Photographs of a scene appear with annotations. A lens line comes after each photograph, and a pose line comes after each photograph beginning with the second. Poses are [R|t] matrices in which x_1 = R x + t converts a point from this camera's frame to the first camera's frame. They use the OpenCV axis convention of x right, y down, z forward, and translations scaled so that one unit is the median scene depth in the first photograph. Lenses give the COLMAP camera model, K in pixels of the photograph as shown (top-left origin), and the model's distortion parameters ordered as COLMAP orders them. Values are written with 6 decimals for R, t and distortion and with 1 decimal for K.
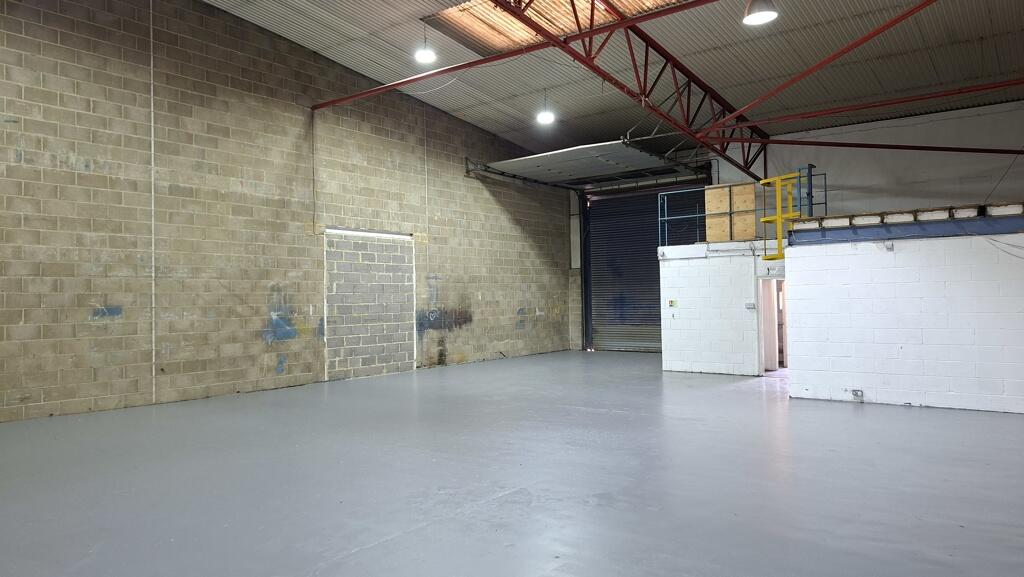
lens RADIAL K [[724.3, 0, 518.0], [0, 724.3, 285.7], [0, 0, 1]] dist [0.142747, -0.186415]
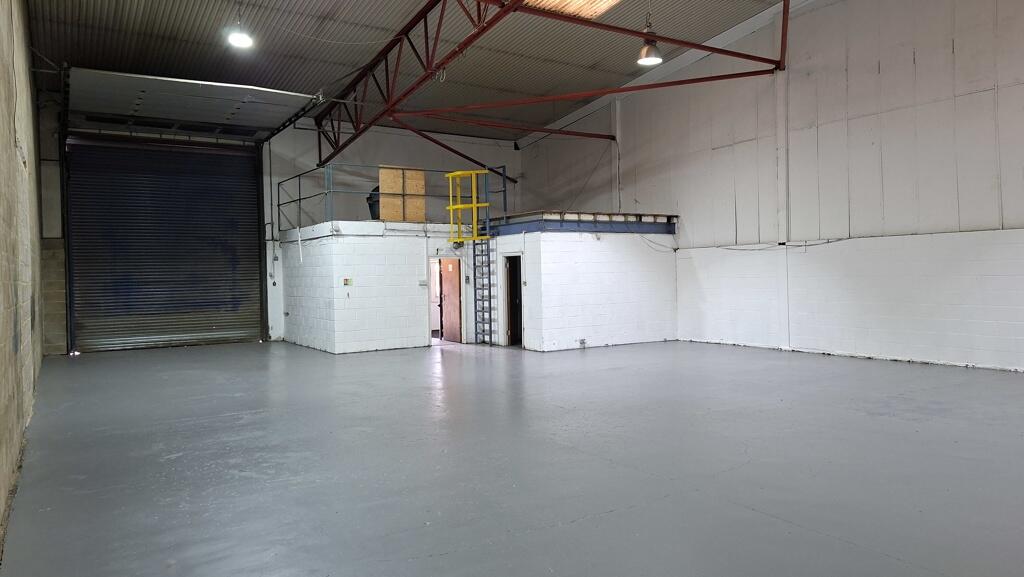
lens RADIAL K [[724.2, 0, 533.6], [0, 724.2, 283.5], [0, 0, 1]] dist [0.145626, -0.187050]
pose [[0.334375, -0.003121, 0.942435, -0.614123], [-0.001632, 0.999991, 0.003890, 0.022776], [-0.942439, -0.002839, 0.334367, 0.459863]]
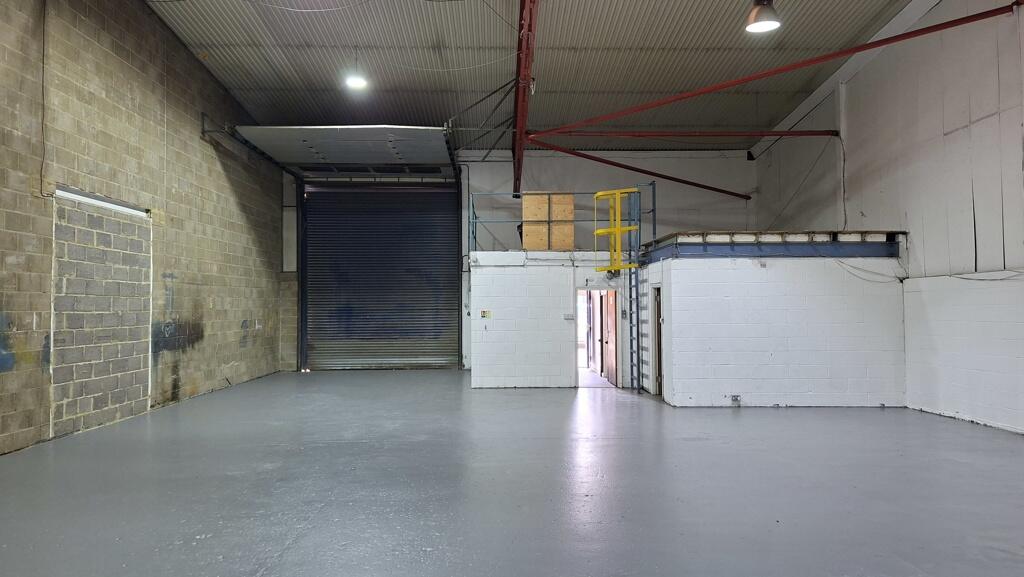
lens RADIAL K [[724.3, 0, 518.0], [0, 724.3, 285.7], [0, 0, 1]] dist [0.142747, -0.186415]
pose [[0.781706, 0.030989, 0.622877, -0.330305], [-0.019688, 0.999493, -0.025018, 0.010773], [-0.623337, 0.007293, 0.781919, 0.263896]]
